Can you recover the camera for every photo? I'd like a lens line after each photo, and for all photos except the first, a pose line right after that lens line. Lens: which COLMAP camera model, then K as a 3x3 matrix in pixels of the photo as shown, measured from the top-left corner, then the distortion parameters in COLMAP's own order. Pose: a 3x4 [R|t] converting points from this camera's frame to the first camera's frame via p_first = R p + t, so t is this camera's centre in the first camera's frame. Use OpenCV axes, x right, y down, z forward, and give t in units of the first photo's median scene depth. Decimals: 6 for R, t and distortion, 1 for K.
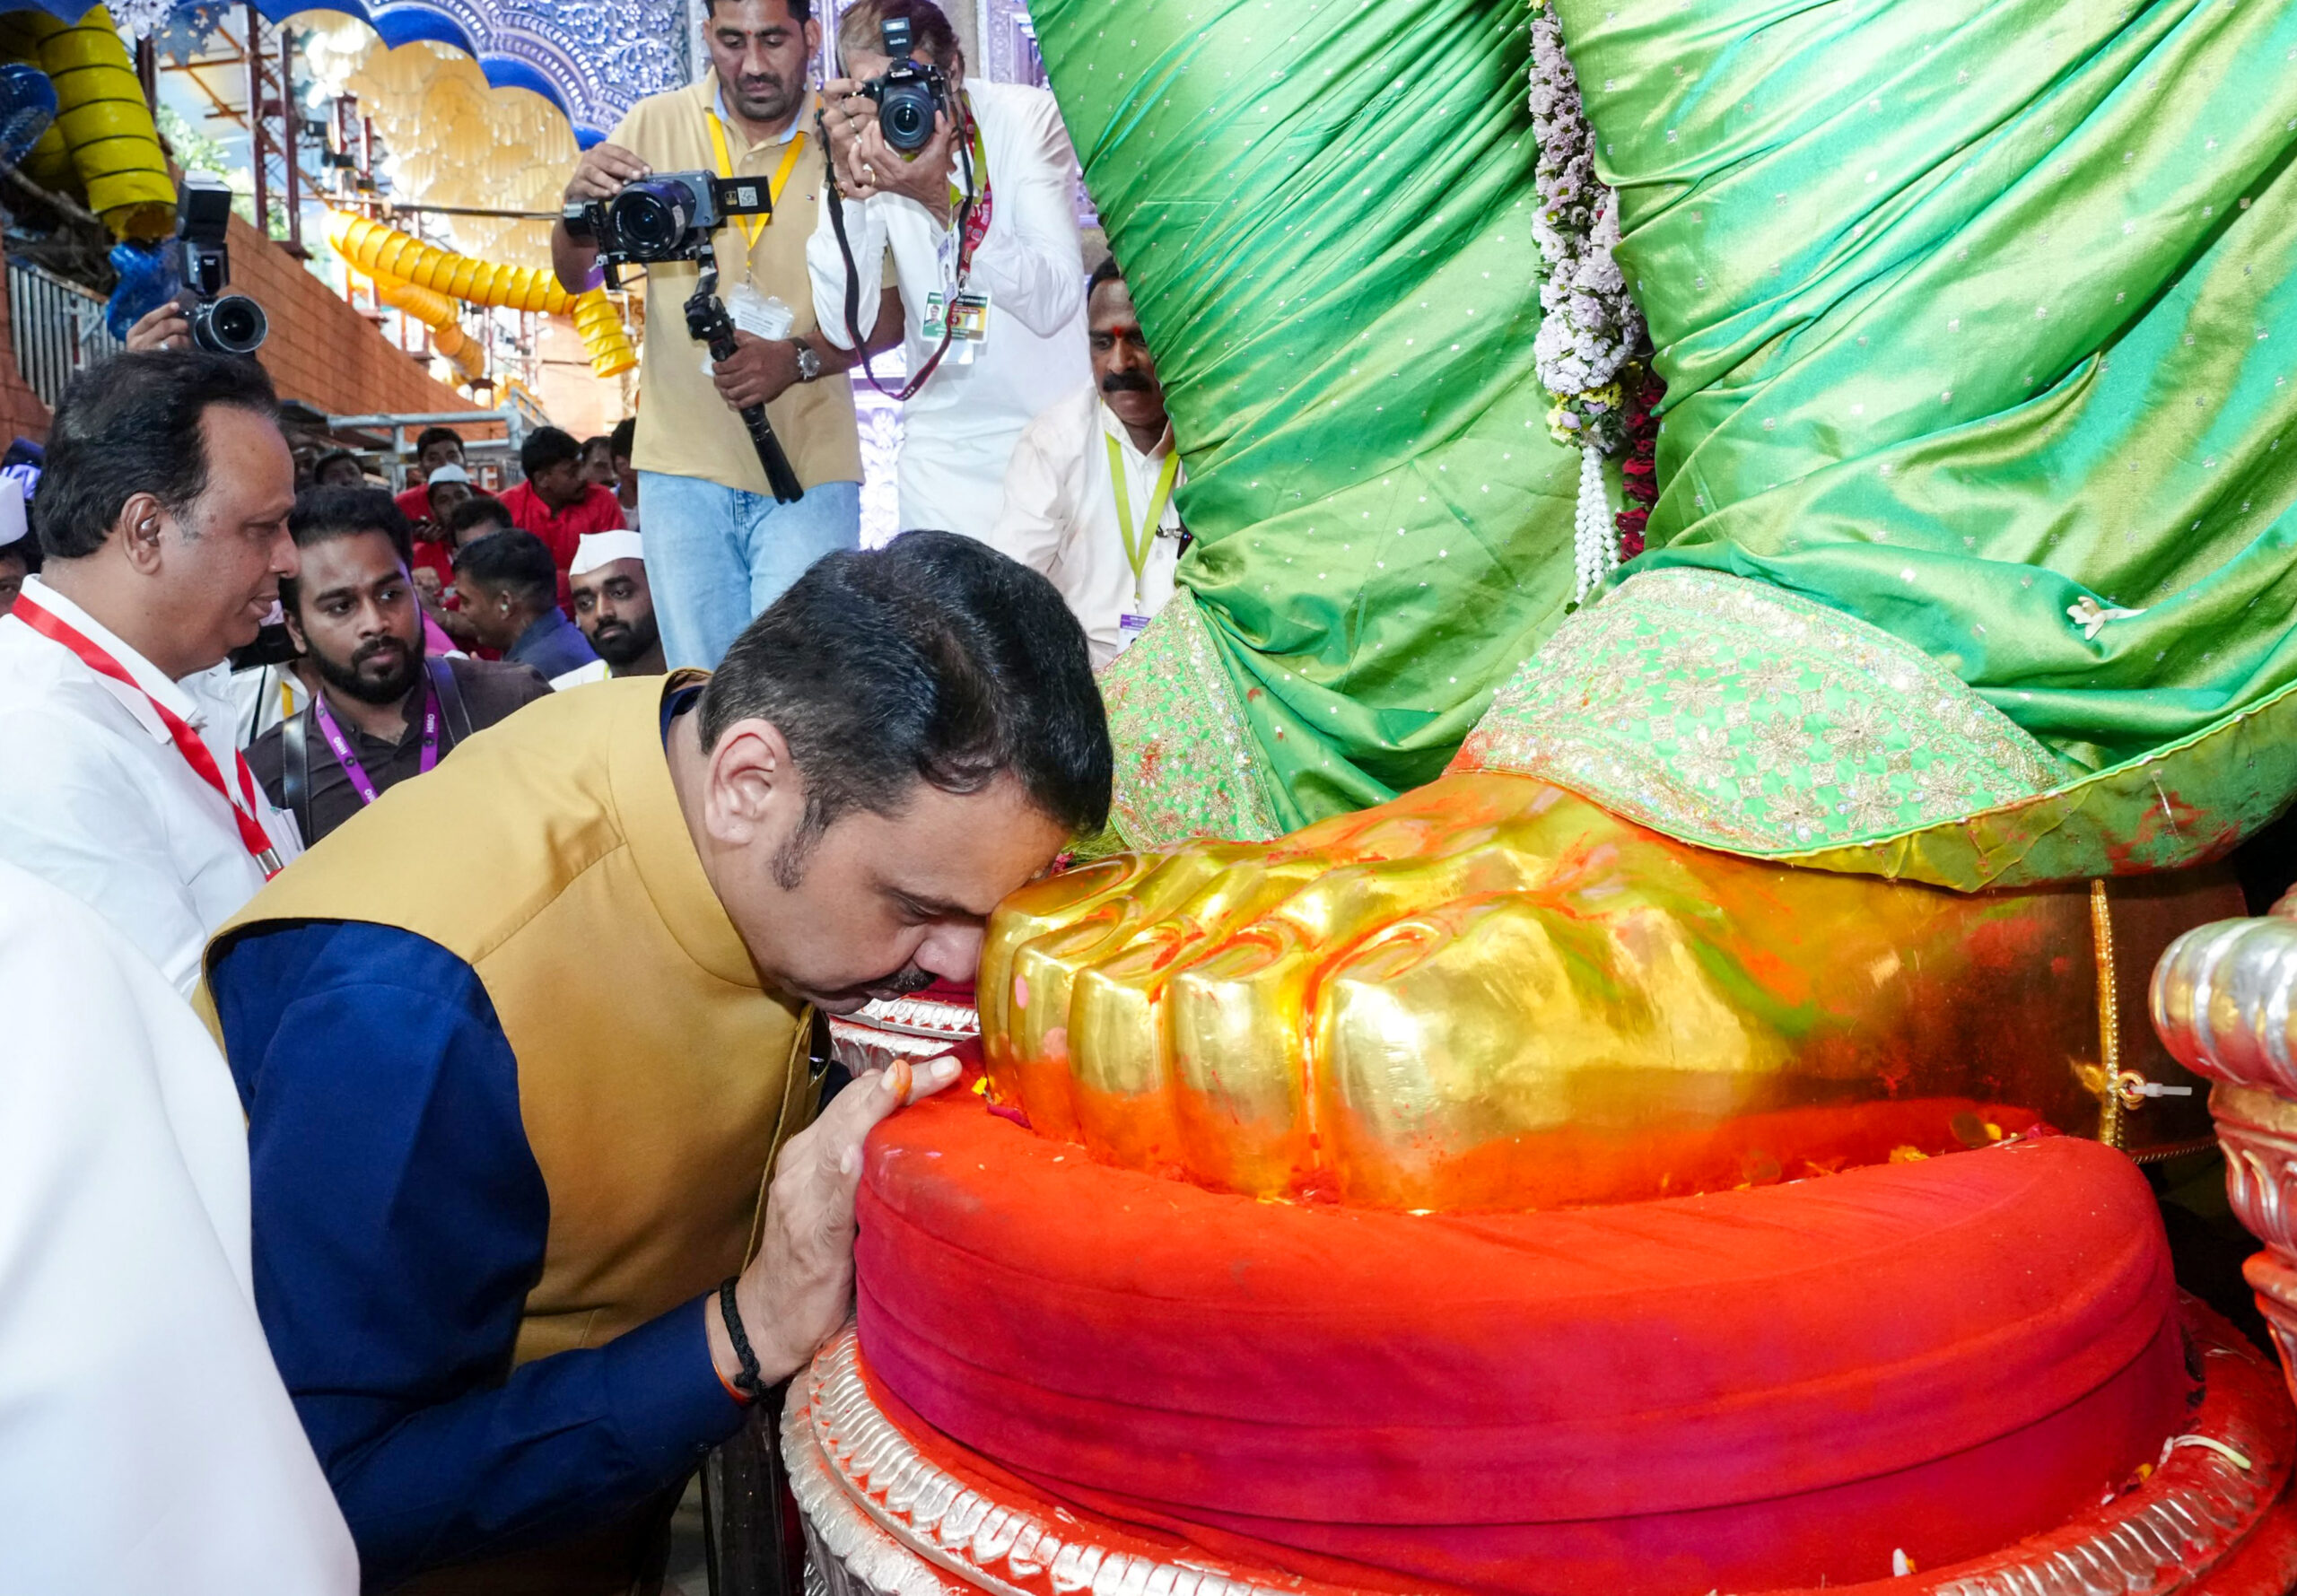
lens RADIAL K [[2192.2, 0, 1145.6], [0, 2192.2, 770.2], [0, 0, 1]] dist [-0.020923, -0.007248]
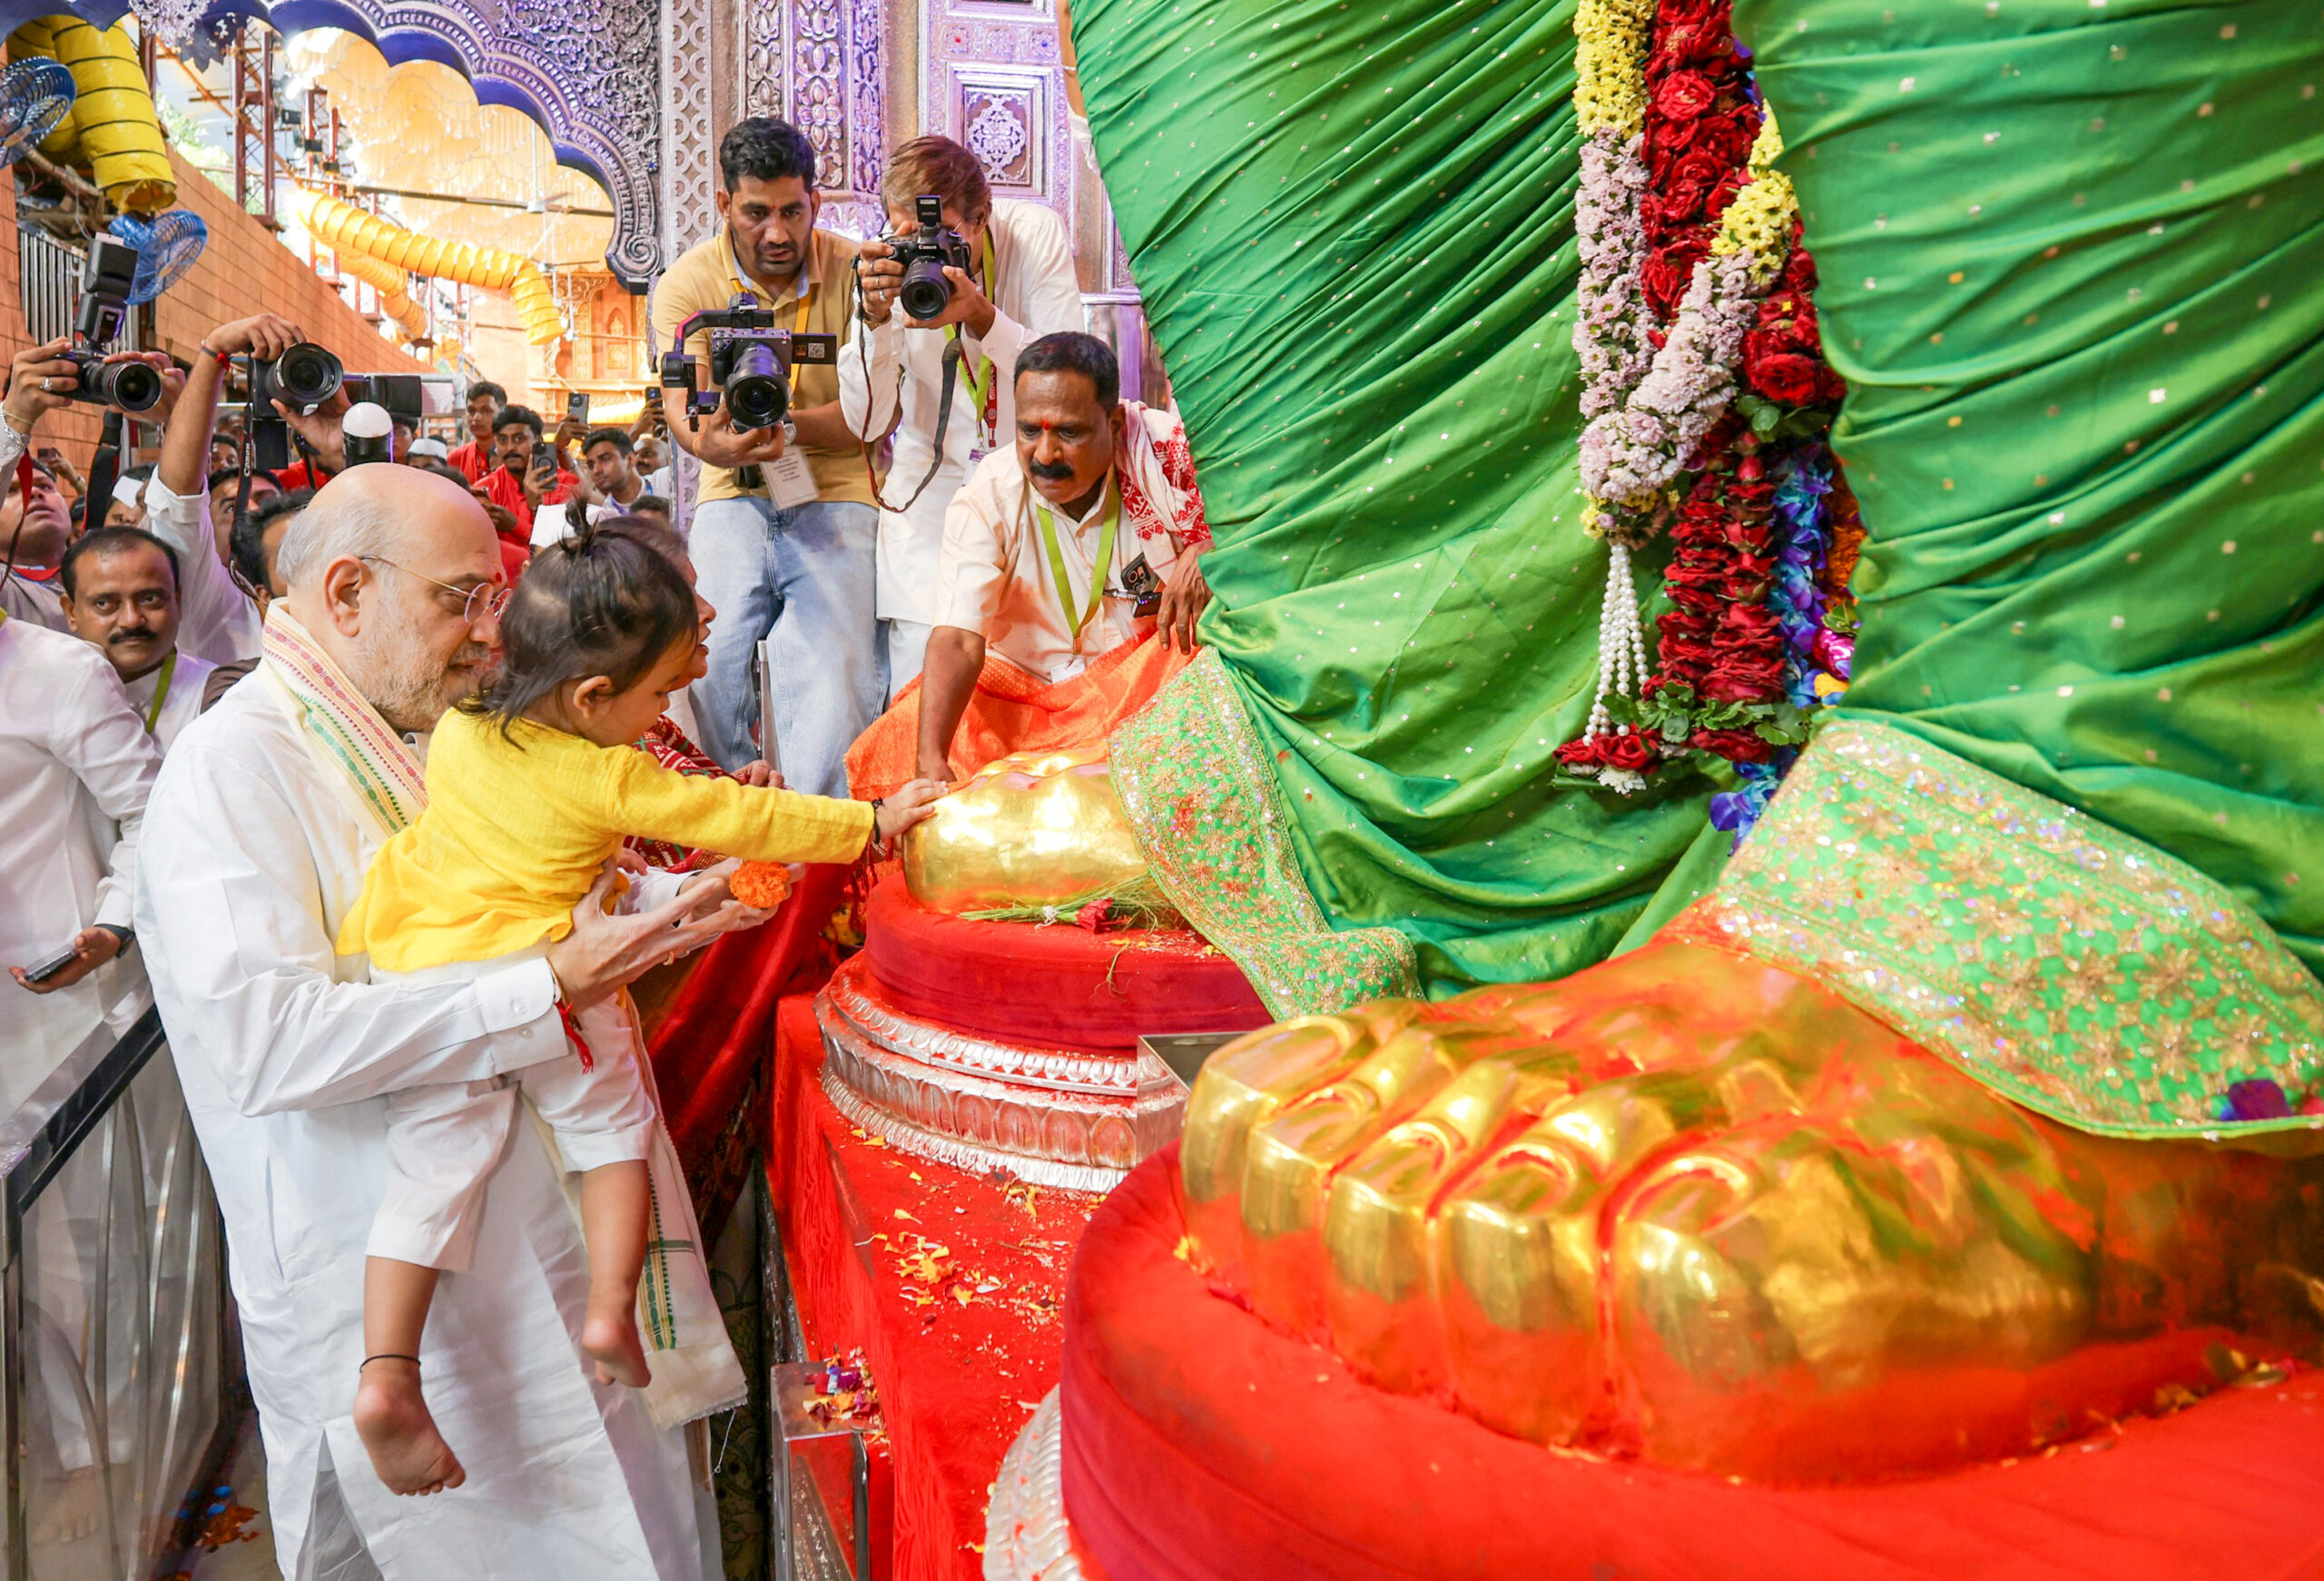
lens RADIAL K [[1890.5, 0, 1010.9], [0, 1890.5, 659.2], [0, 0, 1]] dist [0.000734, 0.005714]
pose [[0.999145, 0.036656, 0.019116, -0.101133], [-0.036327, 0.999190, -0.017292, -0.060005], [-0.019734, 0.016583, 0.999668, 0.076838]]
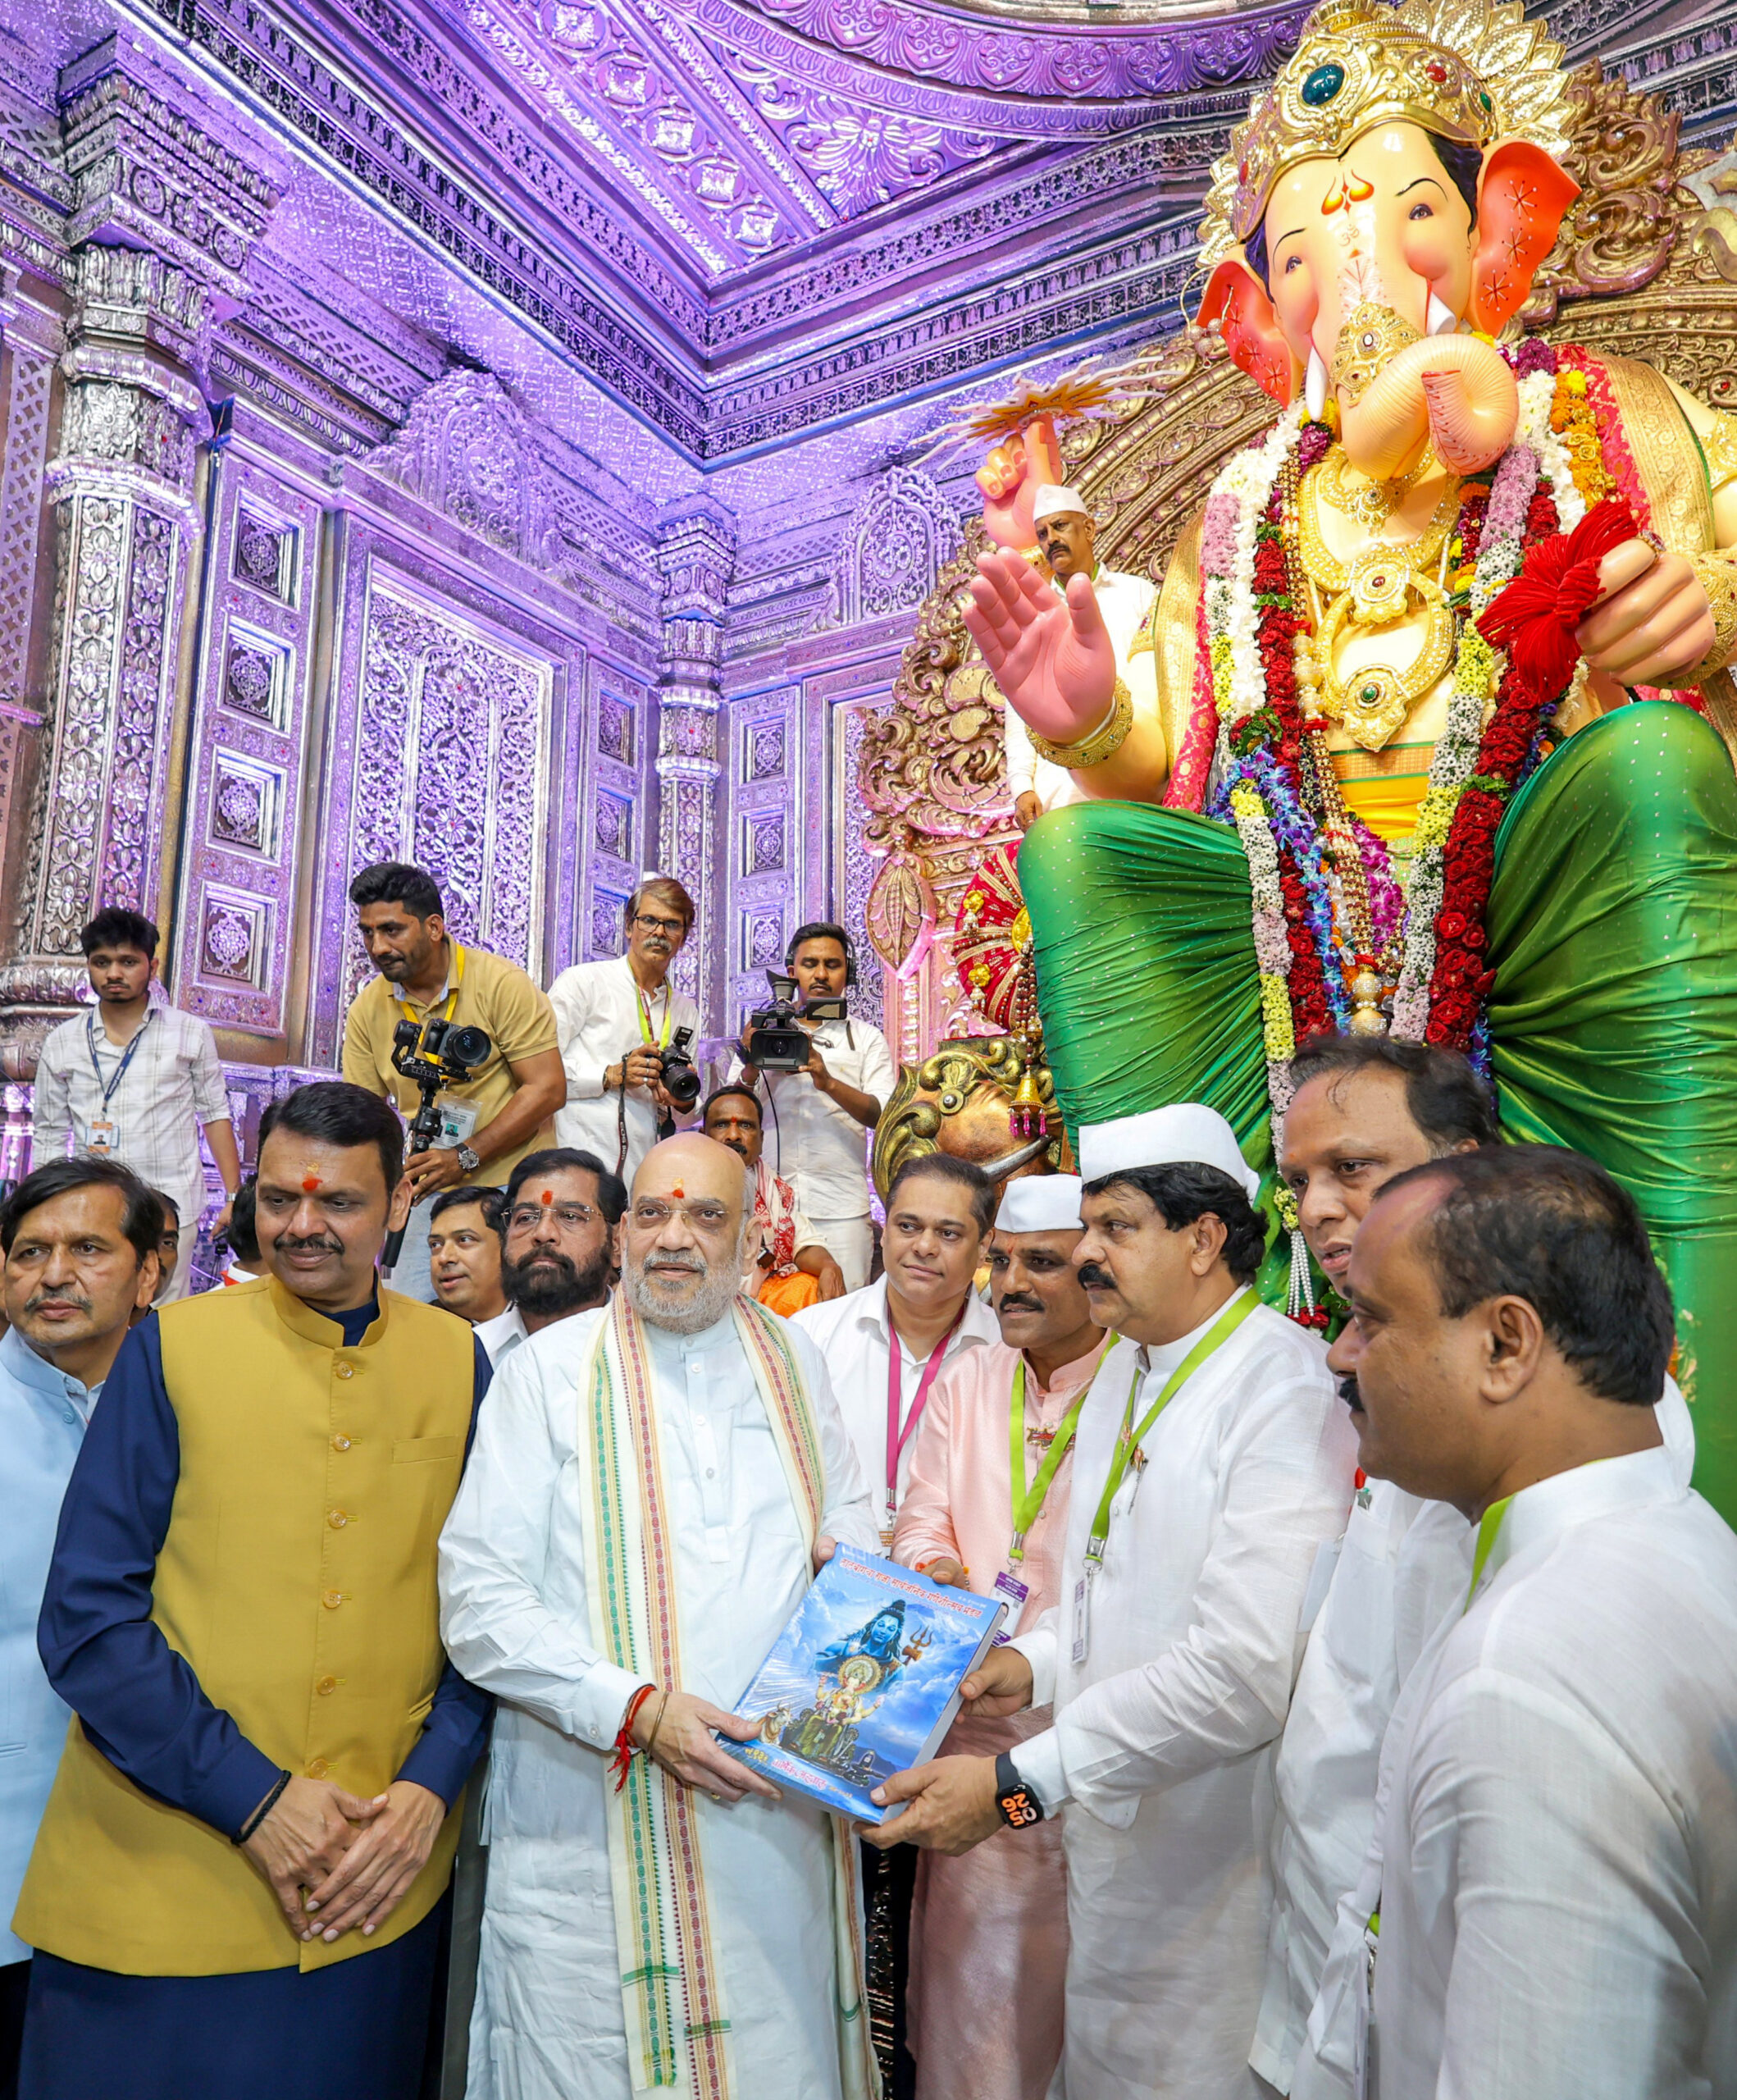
lens RADIAL K [[1388.8, 0, 868.5], [0, 1388.8, 1050.0], [0, 0, 1]] dist [0.005410, 0.001240]
pose [[0.659043, 0.155677, 0.735818, -1.219587], [0.040324, 0.969623, -0.241259, 0.013845], [-0.751024, 0.188671, 0.632745, 0.294302]]
